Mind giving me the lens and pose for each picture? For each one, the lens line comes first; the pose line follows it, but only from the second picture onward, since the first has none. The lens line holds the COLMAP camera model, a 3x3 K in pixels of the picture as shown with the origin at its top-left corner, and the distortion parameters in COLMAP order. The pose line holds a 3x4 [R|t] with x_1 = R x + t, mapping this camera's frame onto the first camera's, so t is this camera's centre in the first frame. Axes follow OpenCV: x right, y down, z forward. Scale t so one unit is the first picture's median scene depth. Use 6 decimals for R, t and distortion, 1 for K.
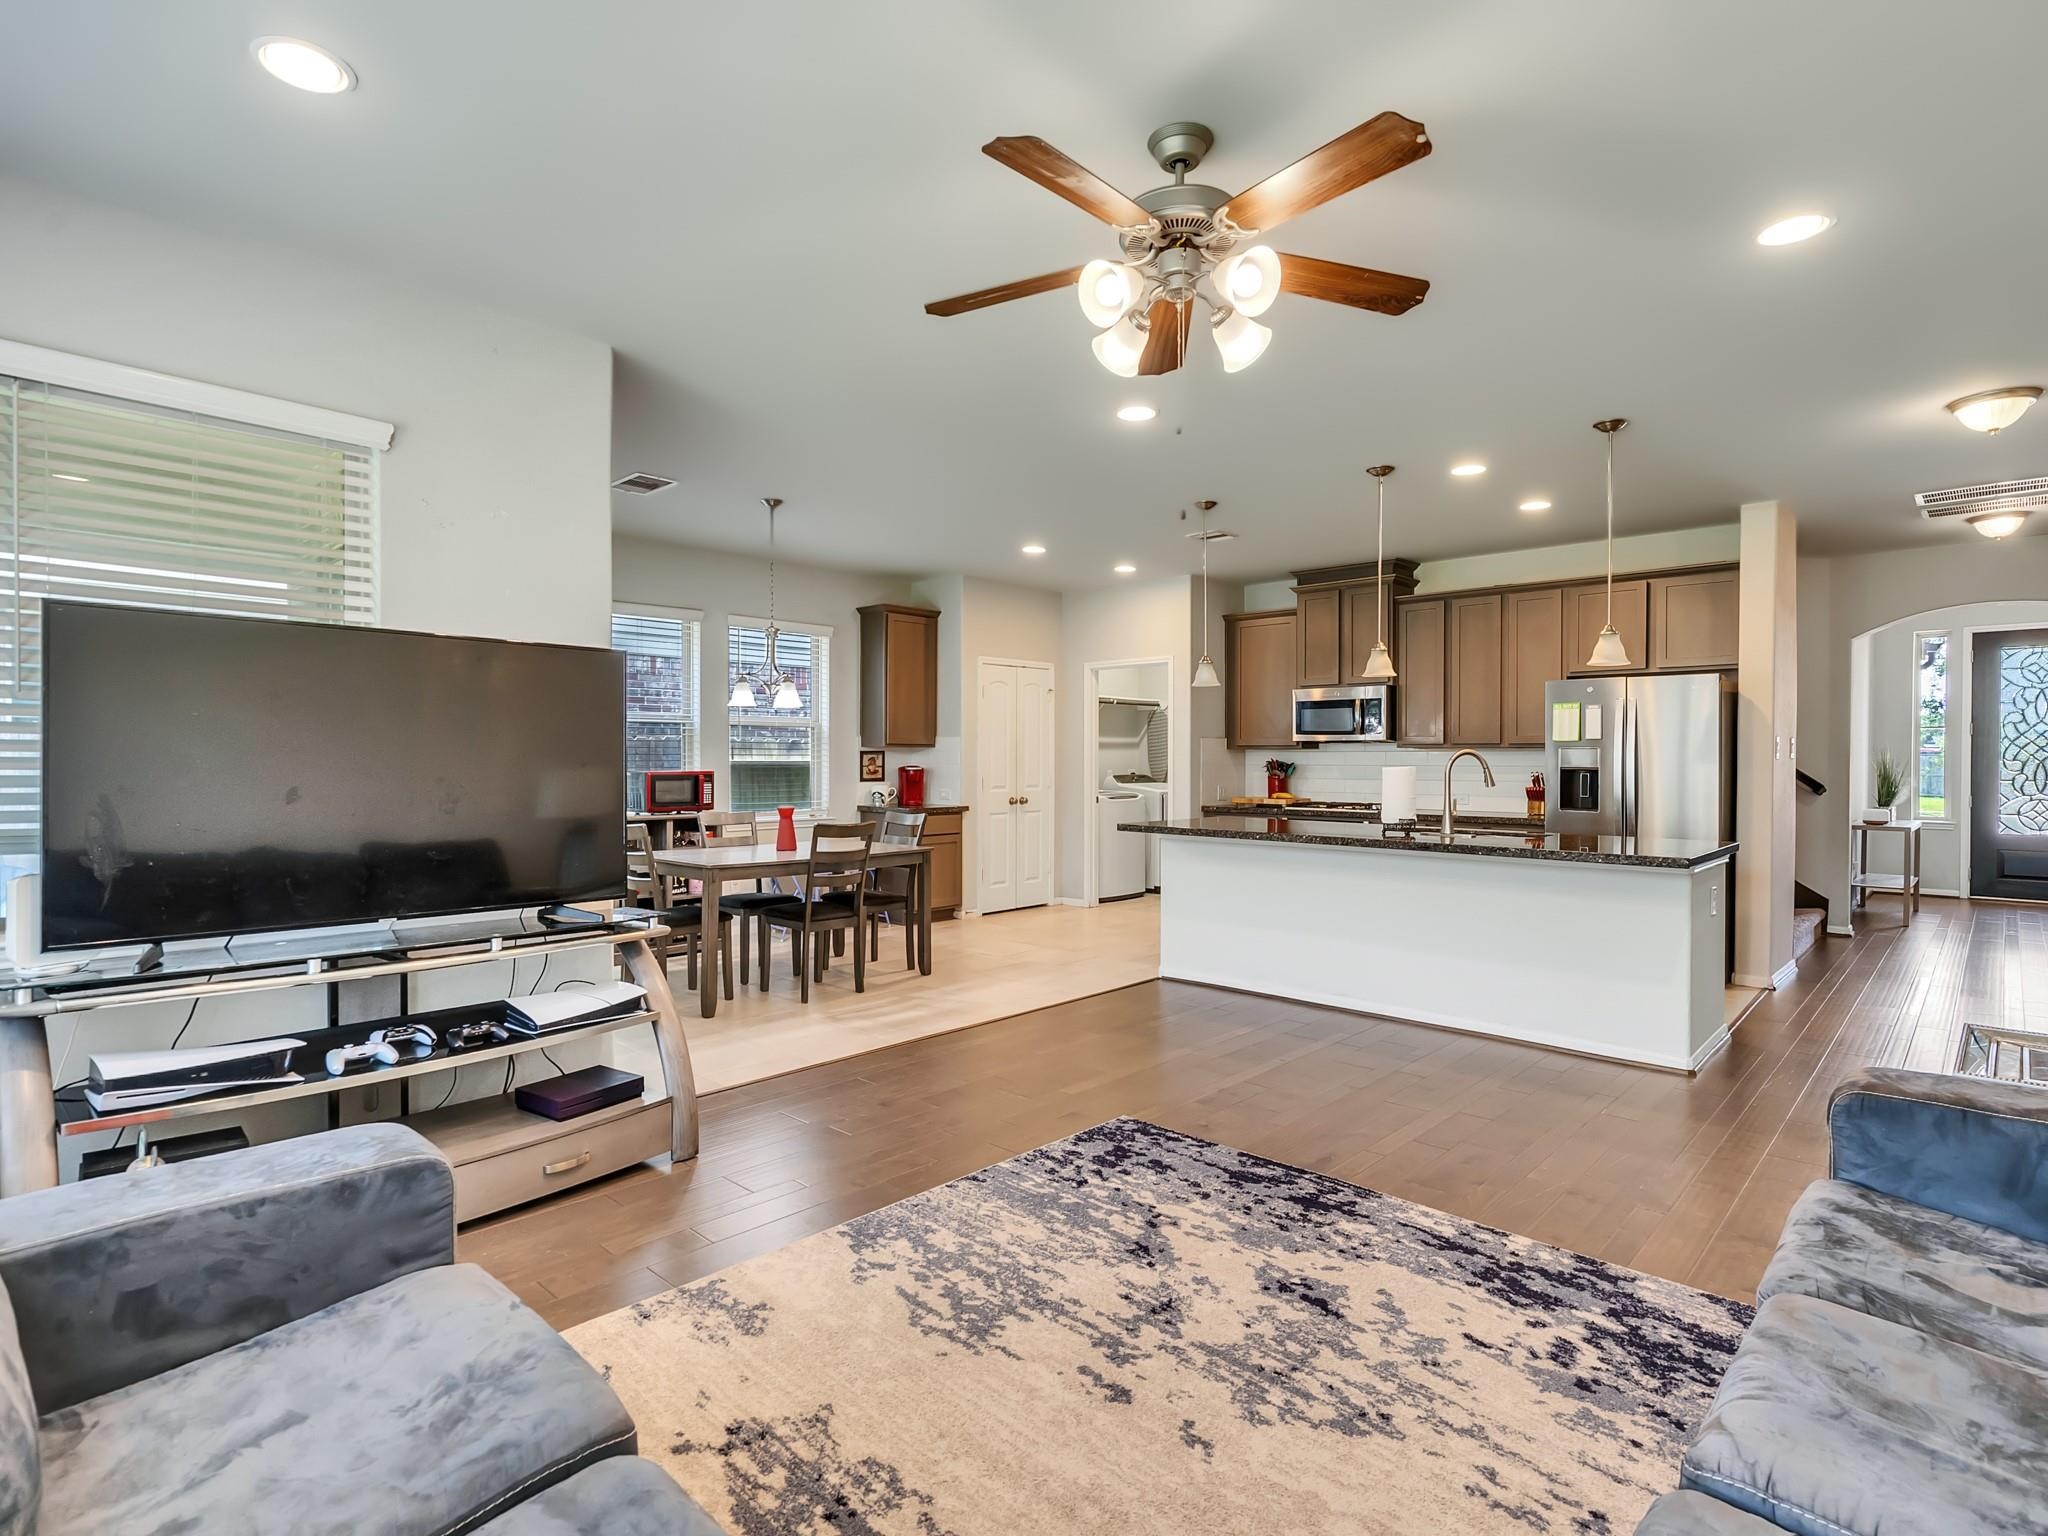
lens RADIAL K [[1045.4, 0, 1012.1], [0, 1045.4, 763.8], [0, 0, 1]] dist [0.001466, 0.000337]
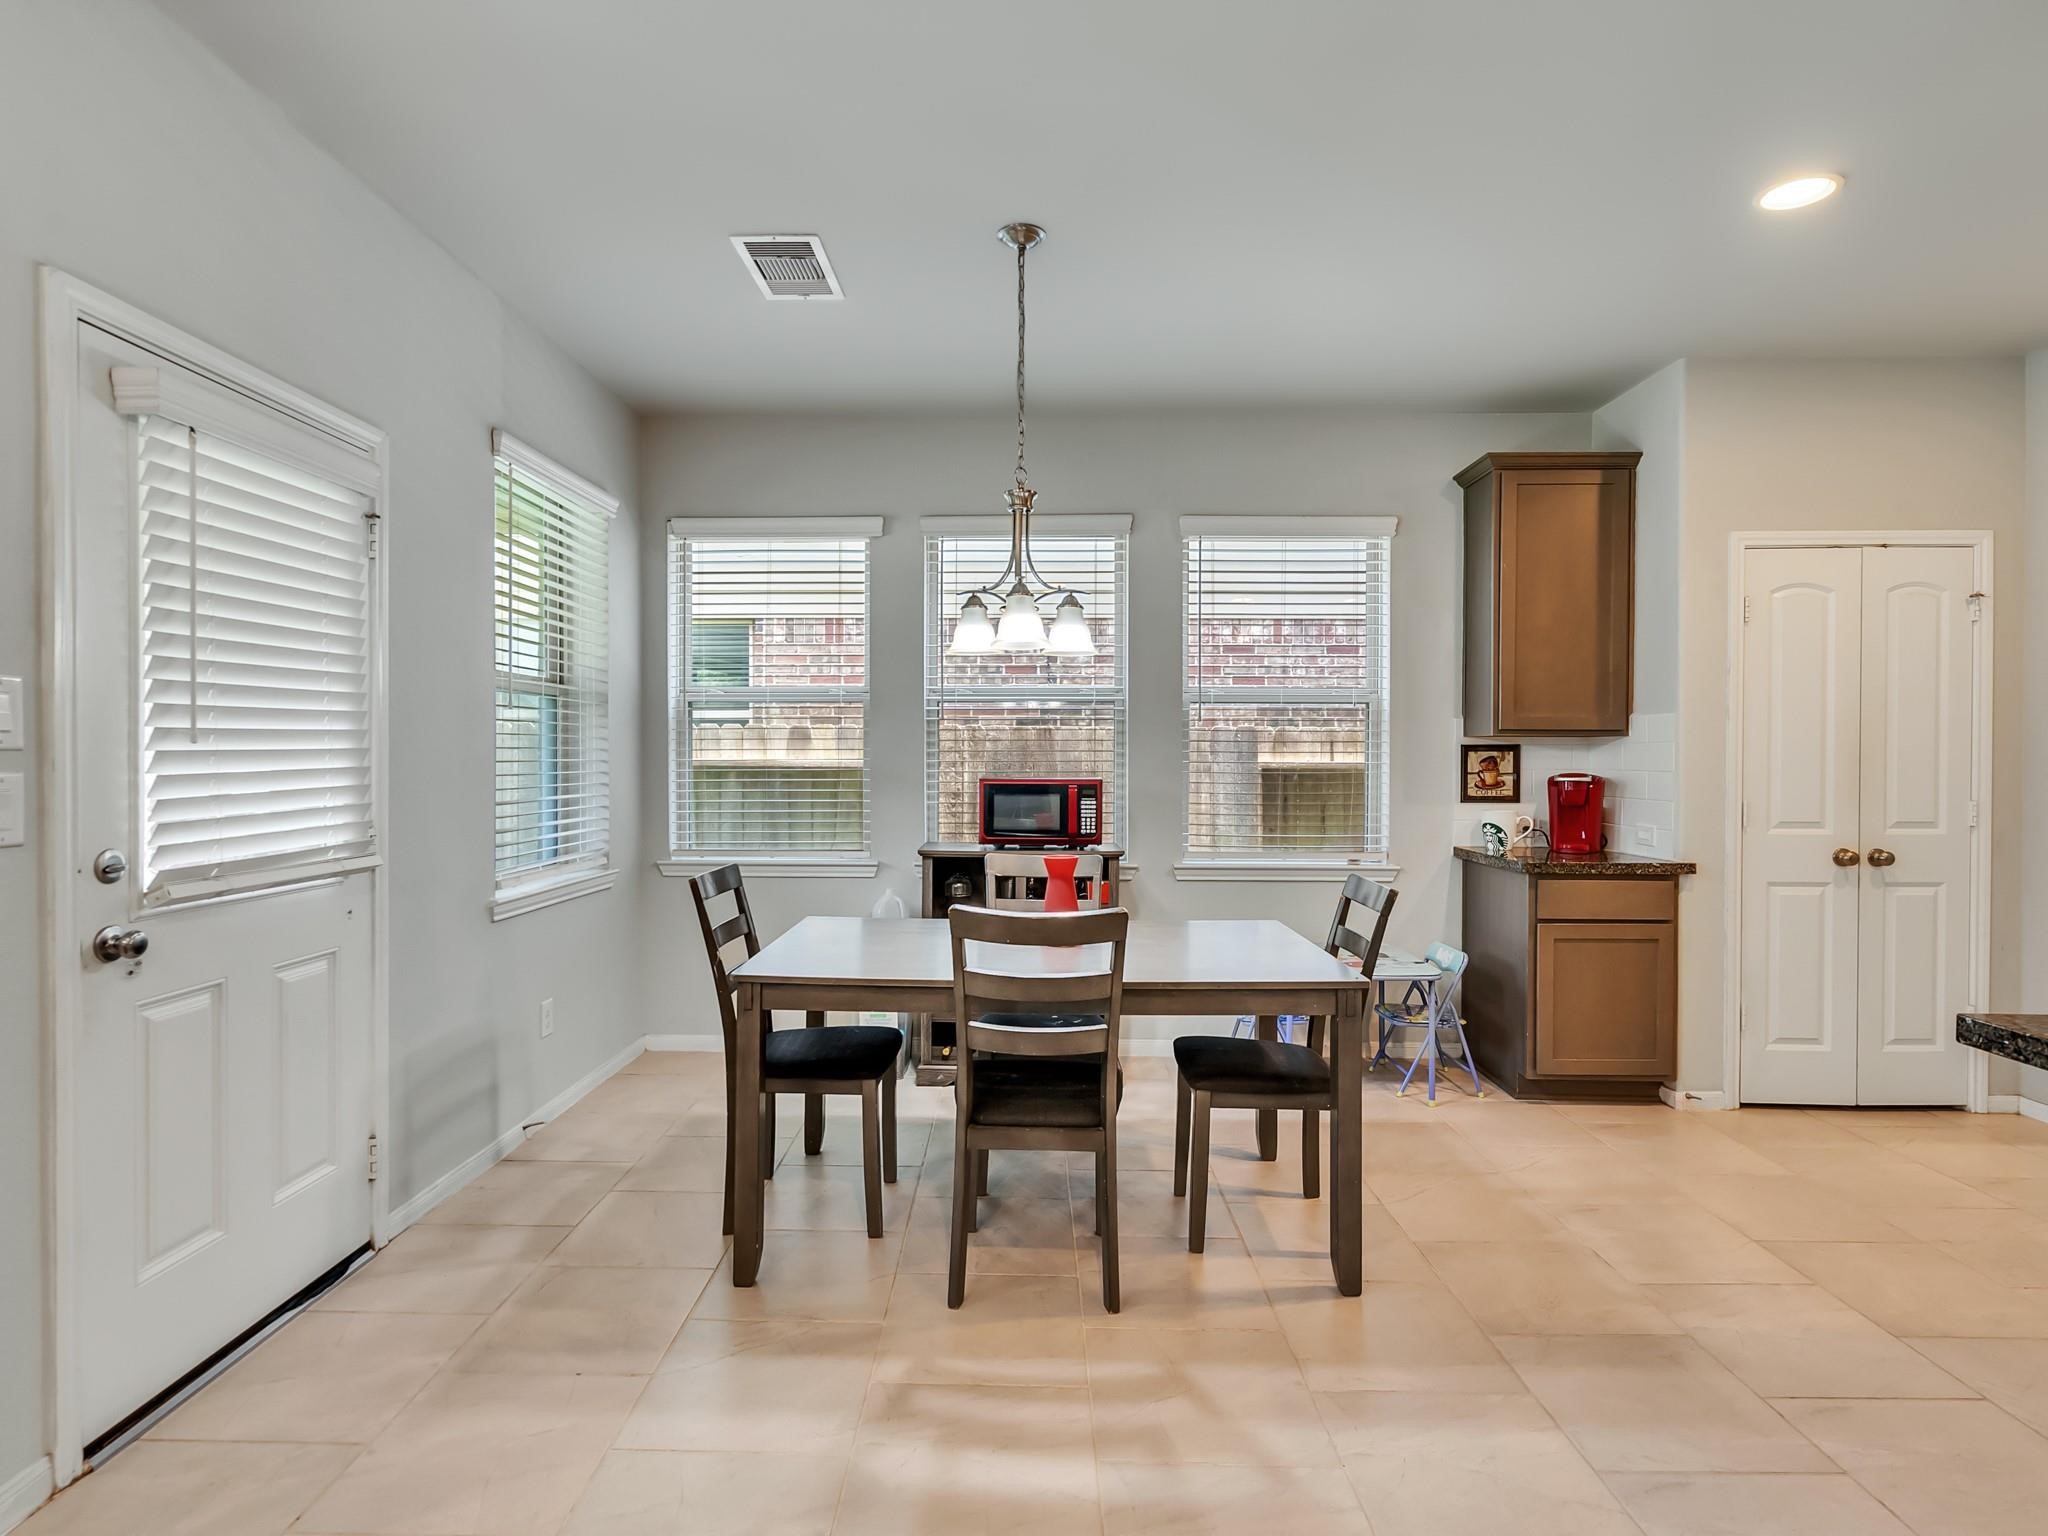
lens RADIAL K [[1045.4, 0, 1018.8], [0, 1045.4, 769.5], [0, 0, 1]] dist [0.001466, 0.000337]
pose [[0.671777, 0.006413, -0.740726, 0.096090], [-0.005885, 0.999977, 0.003320, -0.000273], [0.740730, 0.002128, 0.671800, 0.472970]]
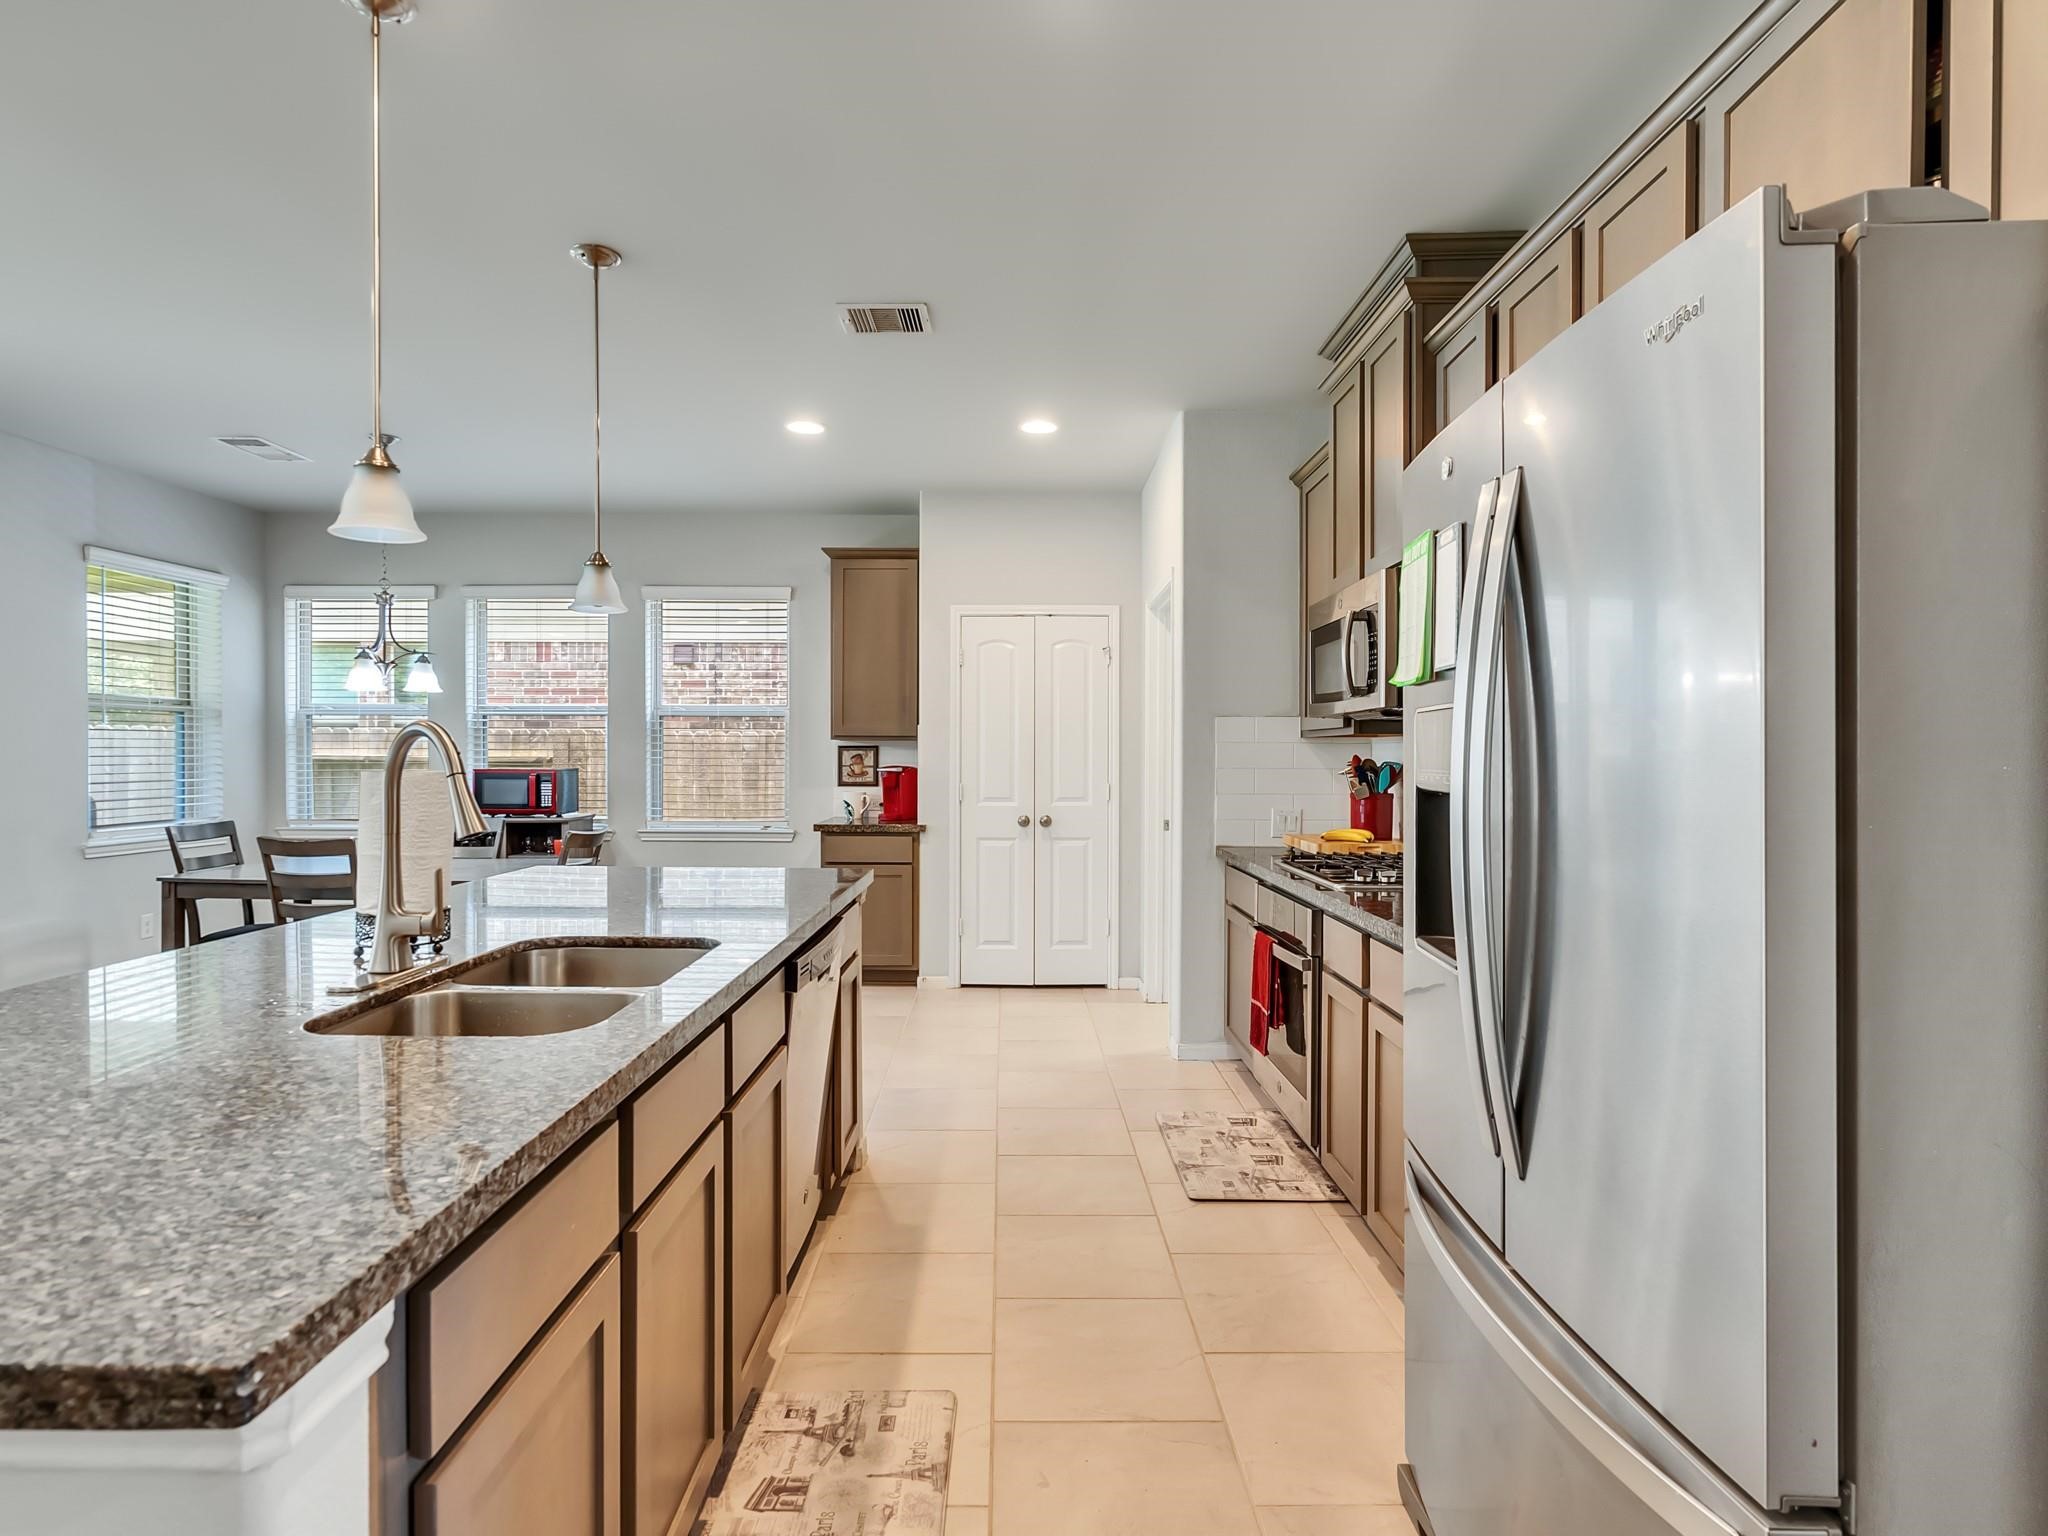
lens RADIAL K [[1045.4, 0, 1013.8], [0, 1045.4, 770.3], [0, 0, 1]] dist [0.001466, 0.000337]
pose [[0.681009, 0.010613, -0.732198, 0.496473], [-0.007327, 0.999944, 0.007679, -0.001300], [0.732238, 0.000136, 0.681048, 0.569366]]
